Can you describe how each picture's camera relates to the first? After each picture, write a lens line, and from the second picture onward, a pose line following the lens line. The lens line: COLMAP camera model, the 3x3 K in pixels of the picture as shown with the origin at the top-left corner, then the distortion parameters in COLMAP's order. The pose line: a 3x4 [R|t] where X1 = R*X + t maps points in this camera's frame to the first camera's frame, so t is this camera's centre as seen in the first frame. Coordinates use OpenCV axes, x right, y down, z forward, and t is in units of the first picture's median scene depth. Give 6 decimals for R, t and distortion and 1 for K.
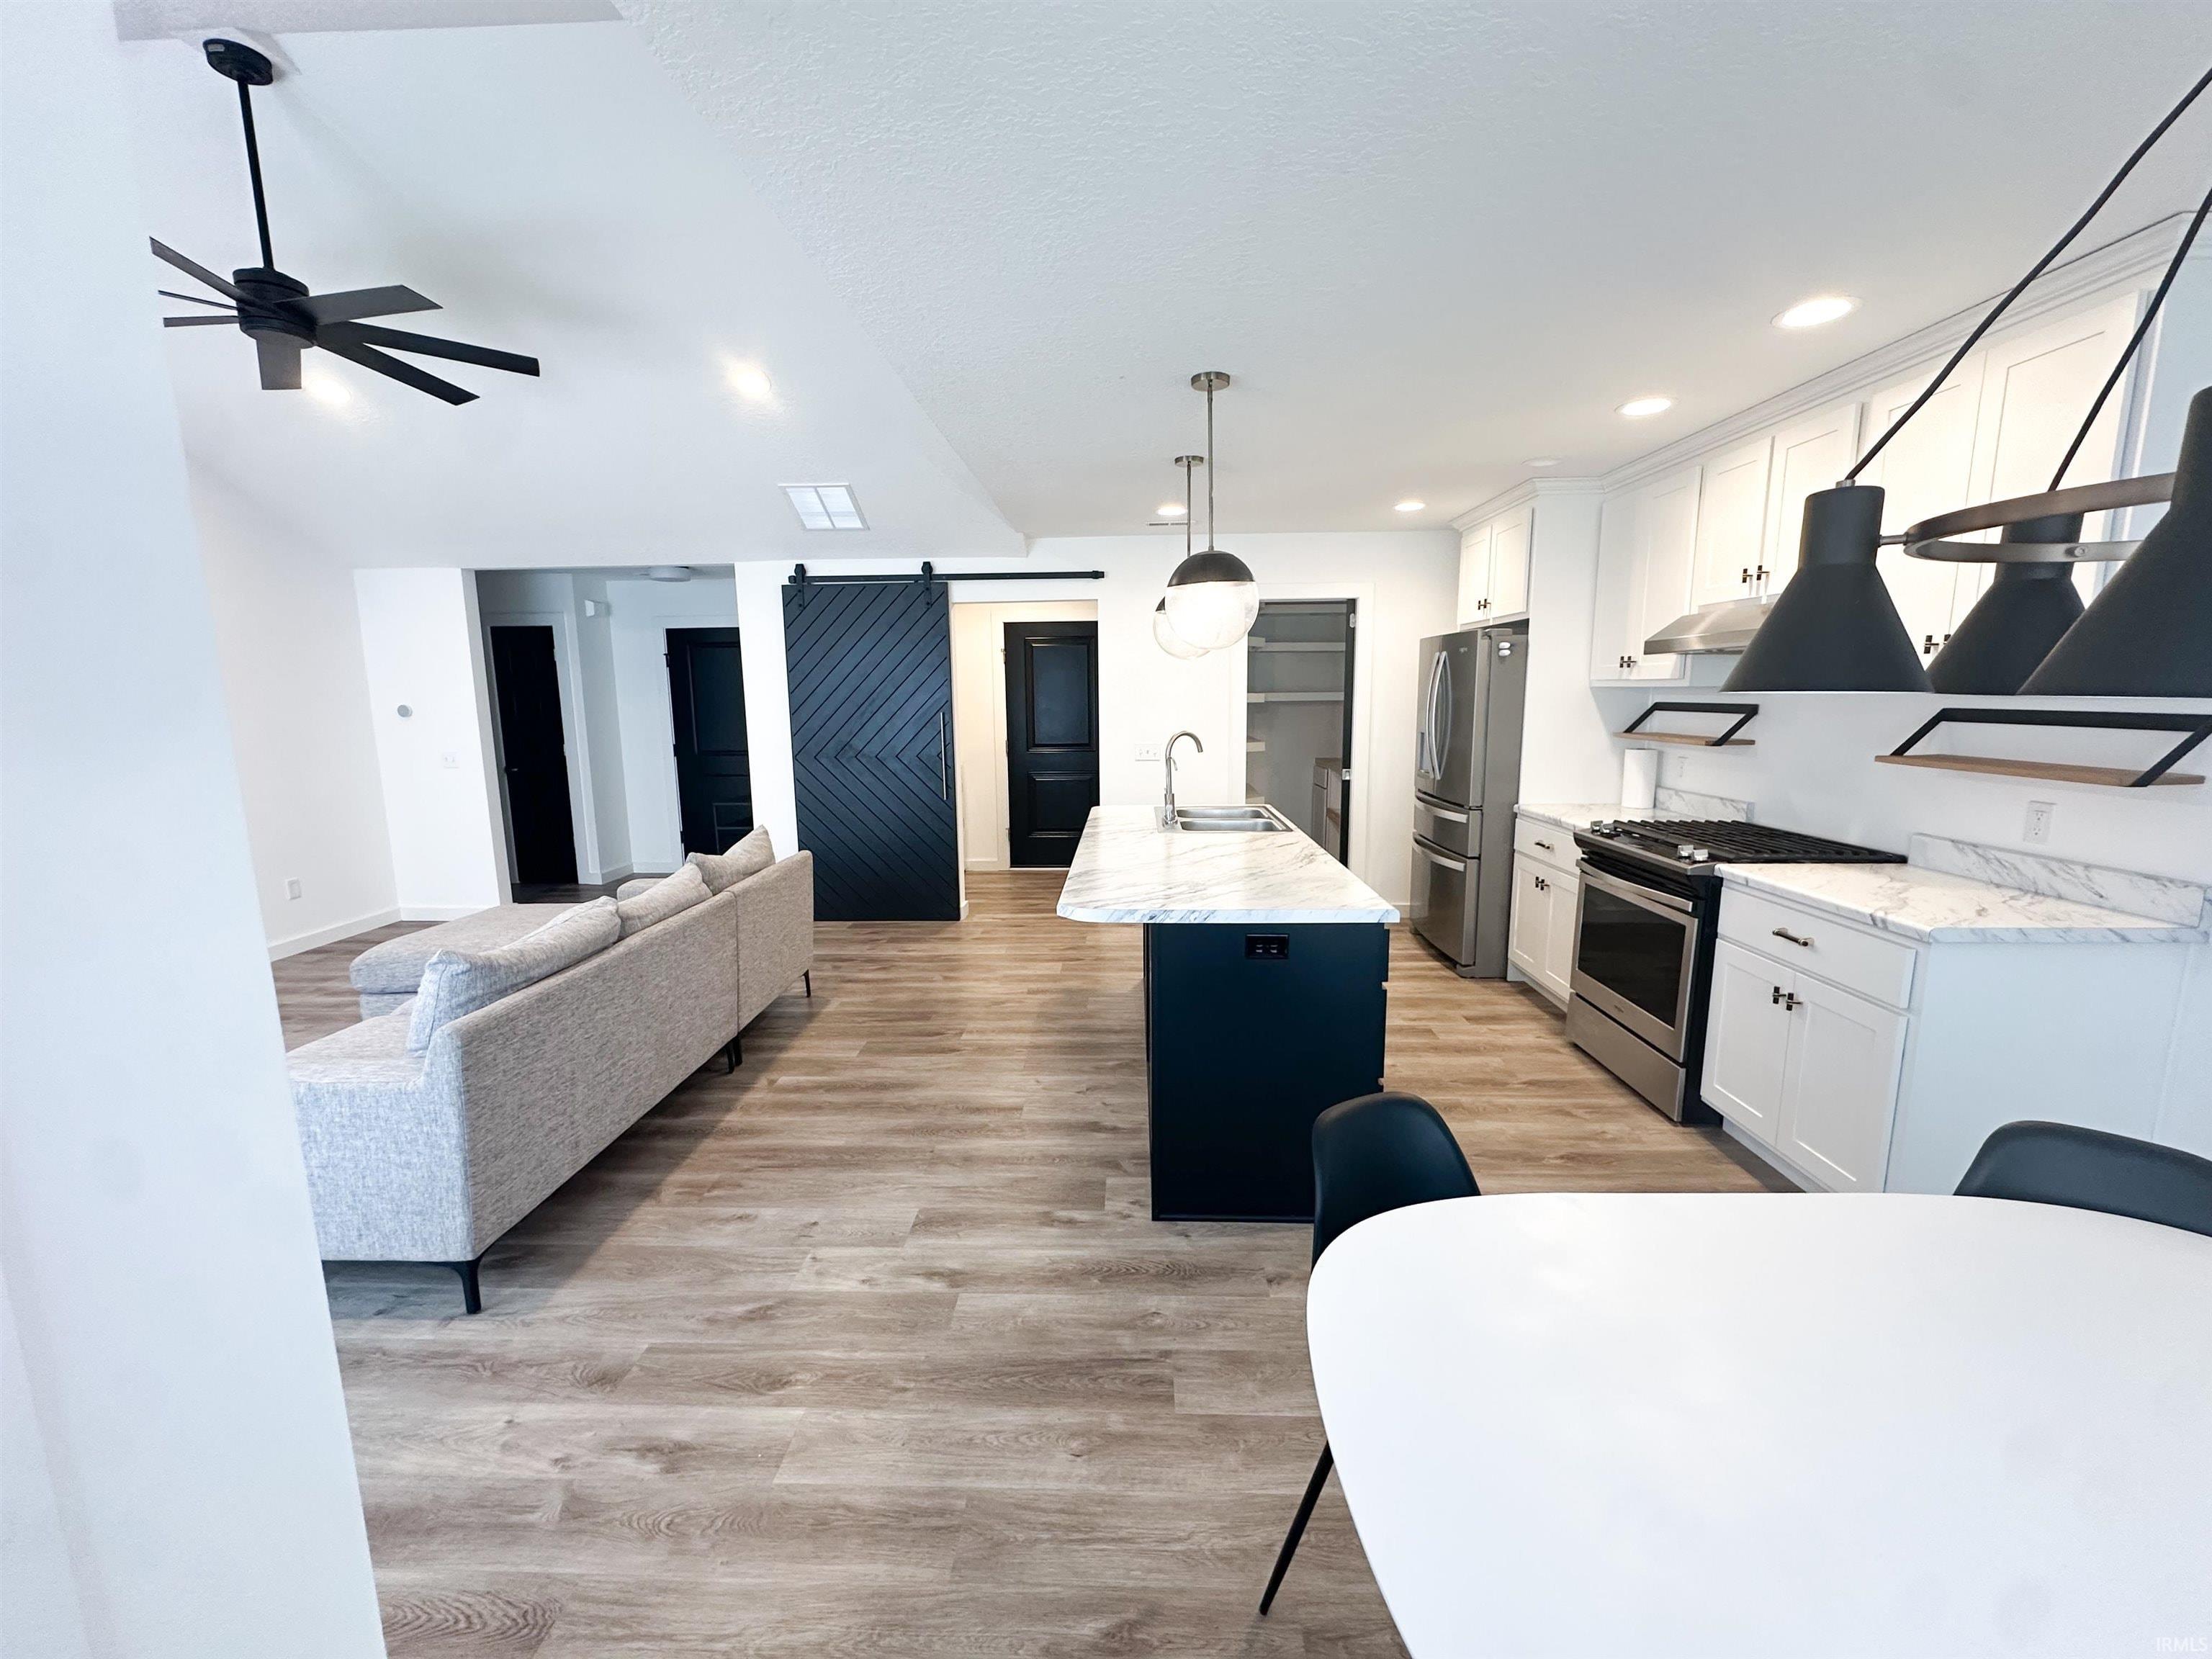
lens RADIAL K [[883.2, 0, 1110.4], [0, 883.2, 828.6], [0, 0, 1]] dist [-0.000001, -0.000214]
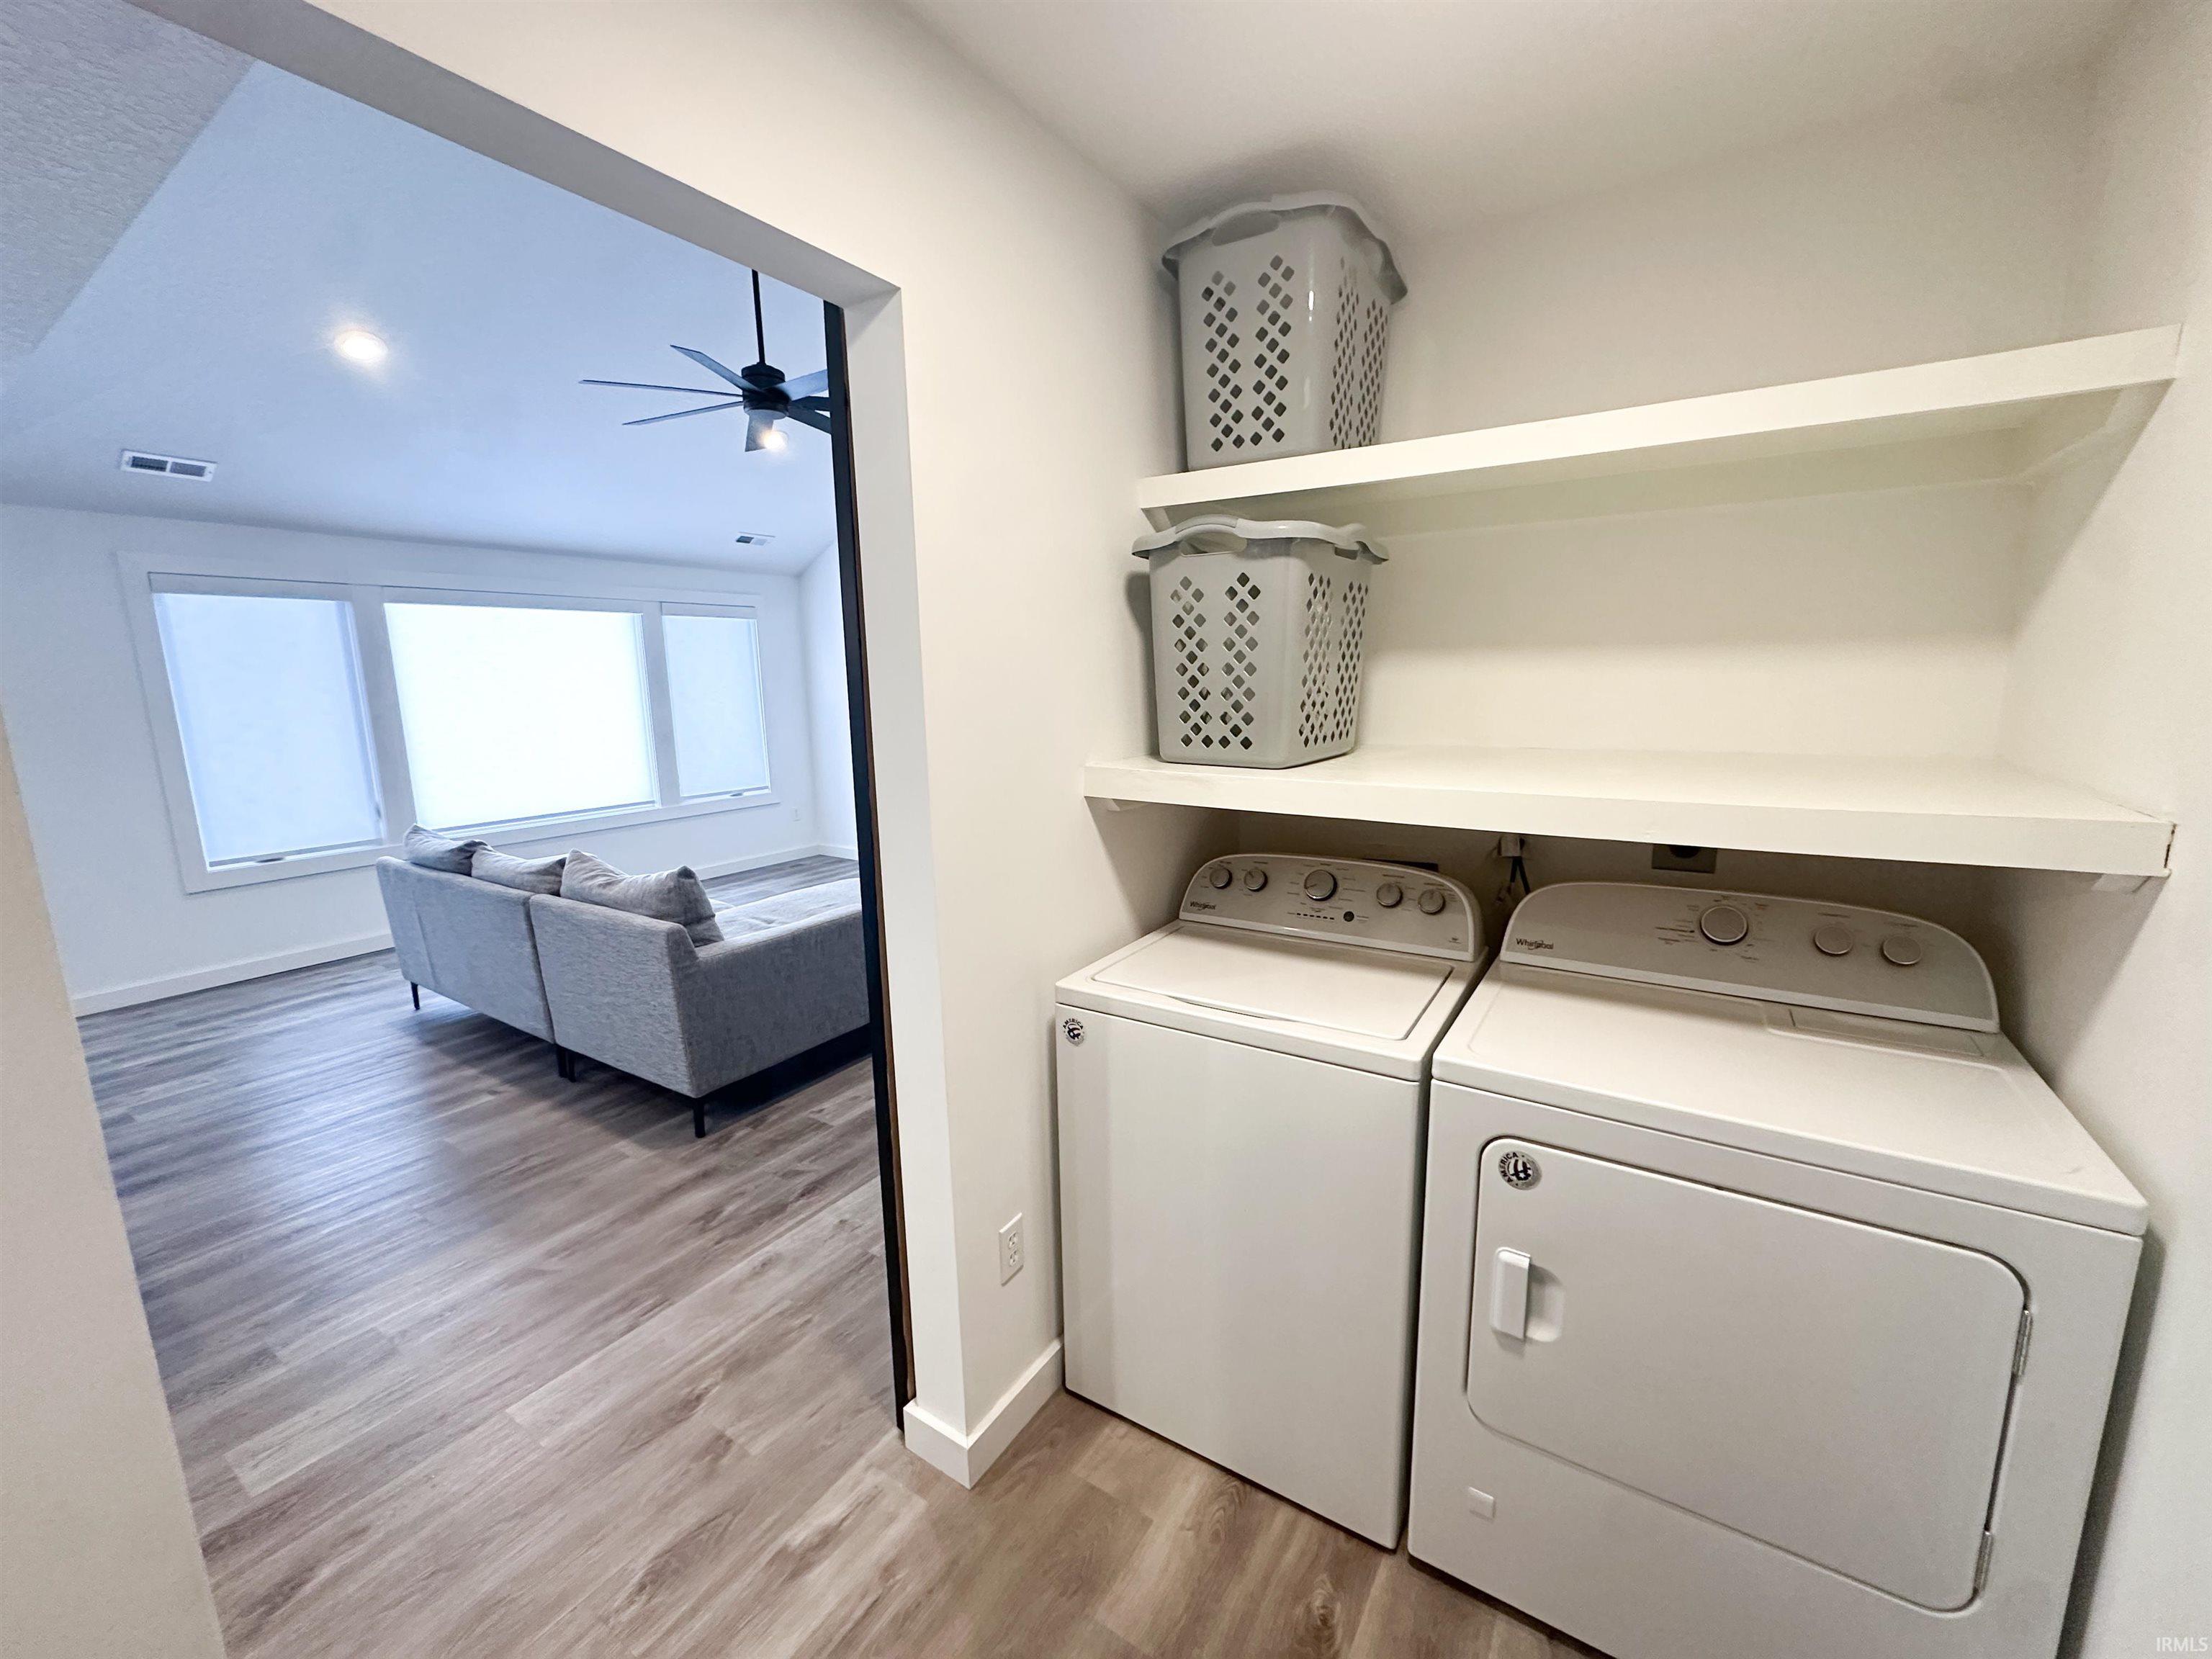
lens RADIAL K [[883.2, 0, 1106.9], [0, 883.2, 832.0], [0, 0, 1]] dist [-0.000001, -0.000214]
pose [[-0.529336, 0.168195, -0.831573, 0.014344], [-0.103436, 0.960047, 0.260022, -0.255131], [0.842084, 0.223654, -0.490789, 1.640326]]
